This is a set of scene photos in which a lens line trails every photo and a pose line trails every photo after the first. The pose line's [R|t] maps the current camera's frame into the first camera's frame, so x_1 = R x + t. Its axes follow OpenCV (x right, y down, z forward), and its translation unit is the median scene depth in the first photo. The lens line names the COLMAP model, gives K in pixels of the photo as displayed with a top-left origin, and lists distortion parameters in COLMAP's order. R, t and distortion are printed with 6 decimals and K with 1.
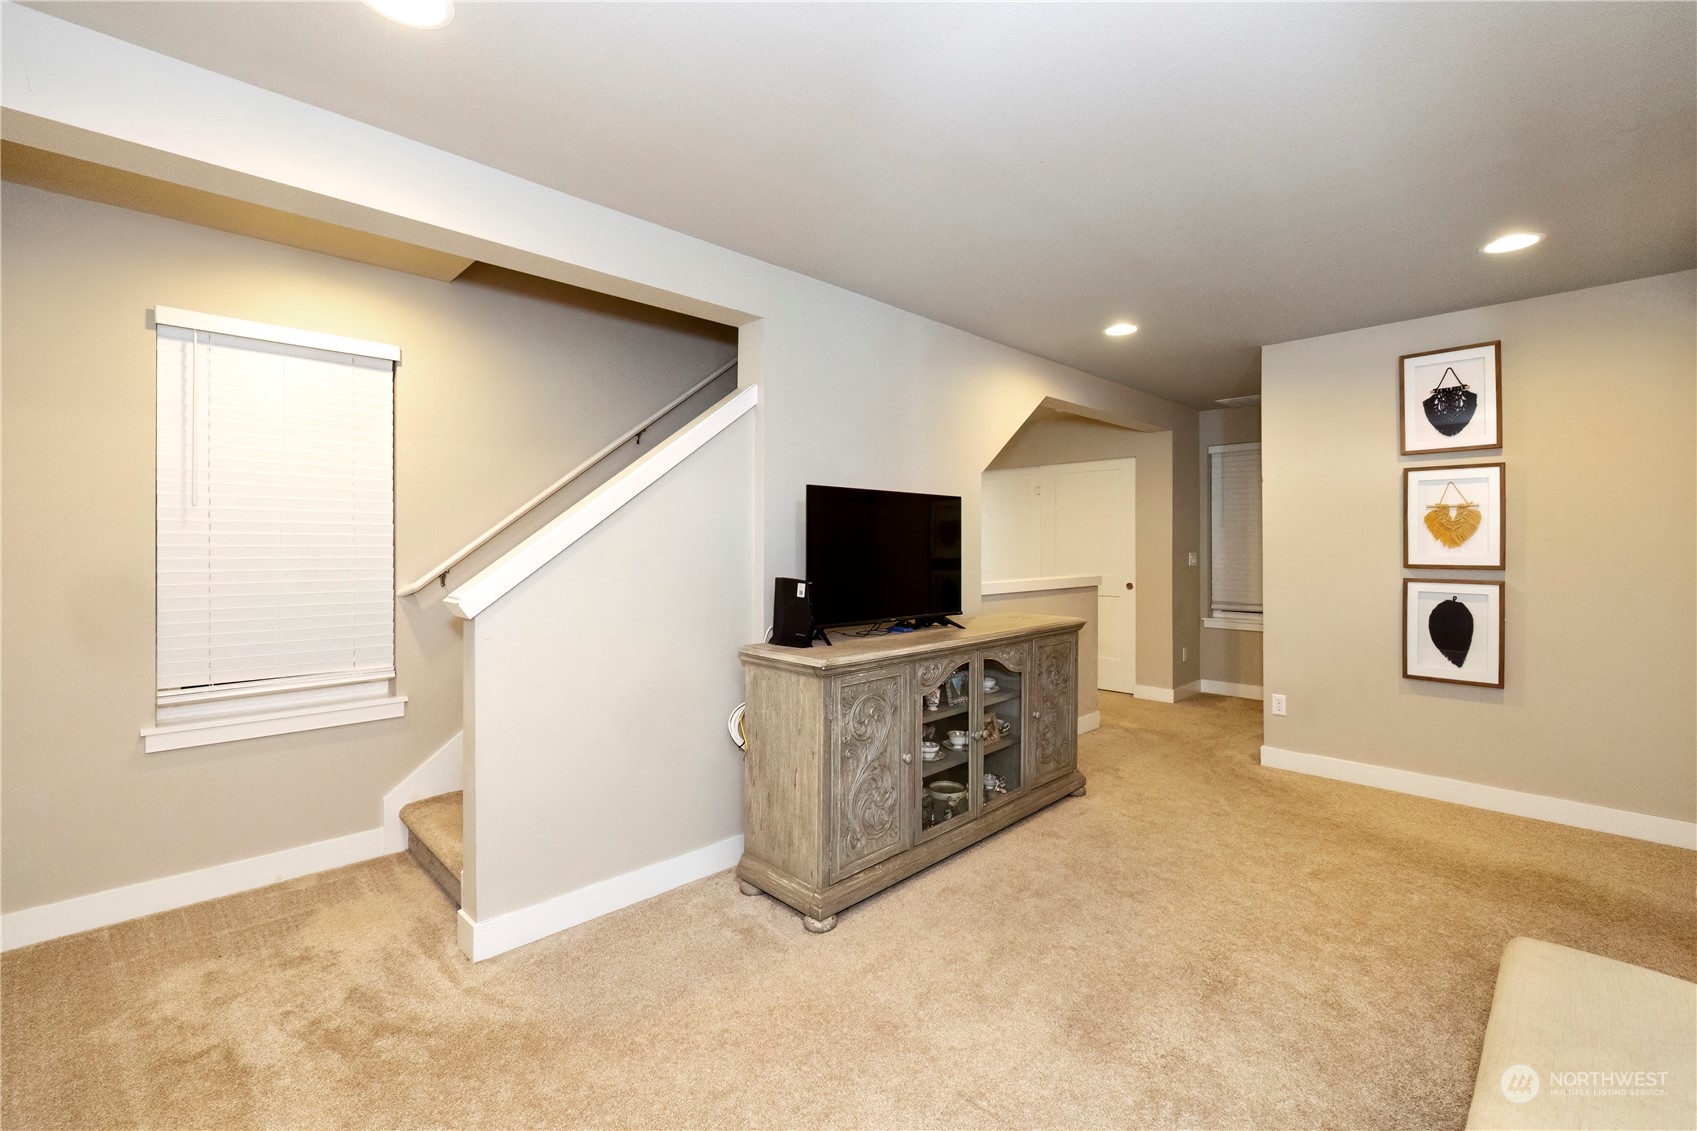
lens RADIAL K [[720.4, 0, 842.1], [0, 720.4, 539.3], [0, 0, 1]] dist [-0.000911, -0.000202]
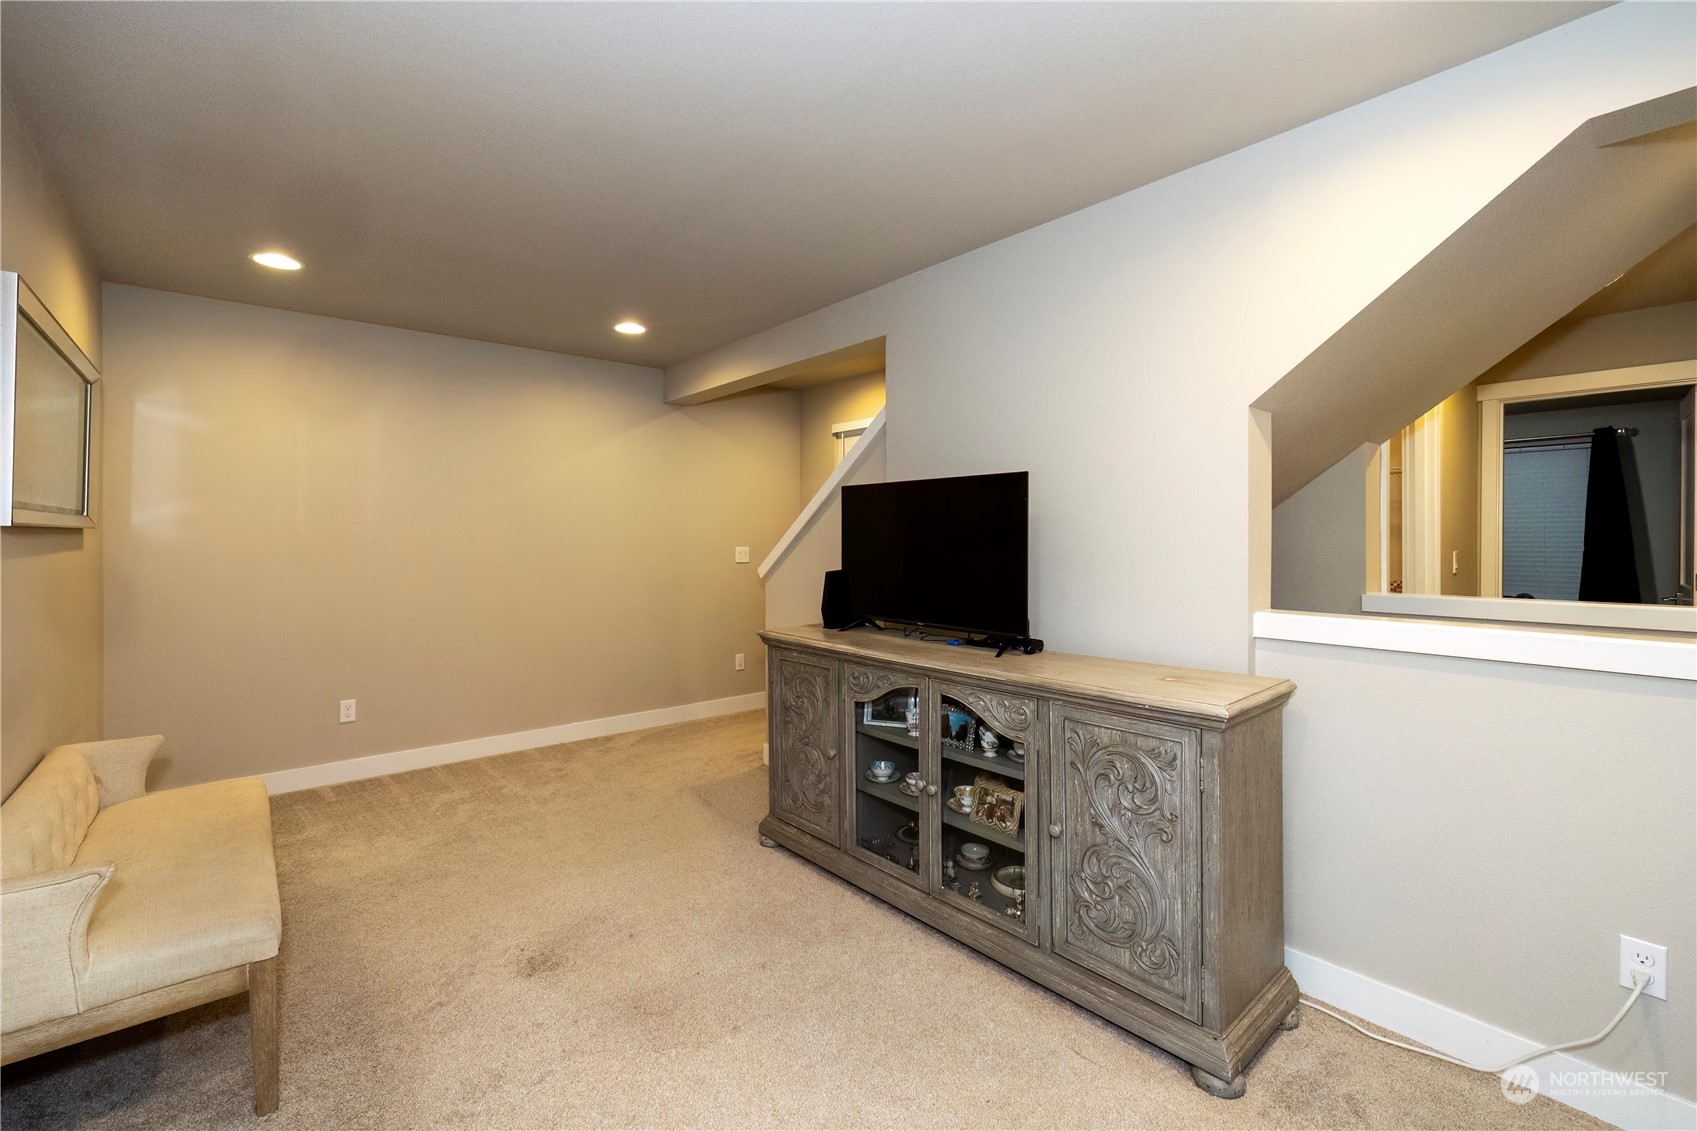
lens RADIAL K [[720.4, 0, 842.1], [0, 720.4, 539.3], [0, 0, 1]] dist [-0.000911, -0.000202]
pose [[-0.067647, 0.007793, -0.997679, 0.831013], [0.013397, 0.999886, 0.006902, -0.000998], [0.997619, -0.012899, -0.067744, 0.831159]]
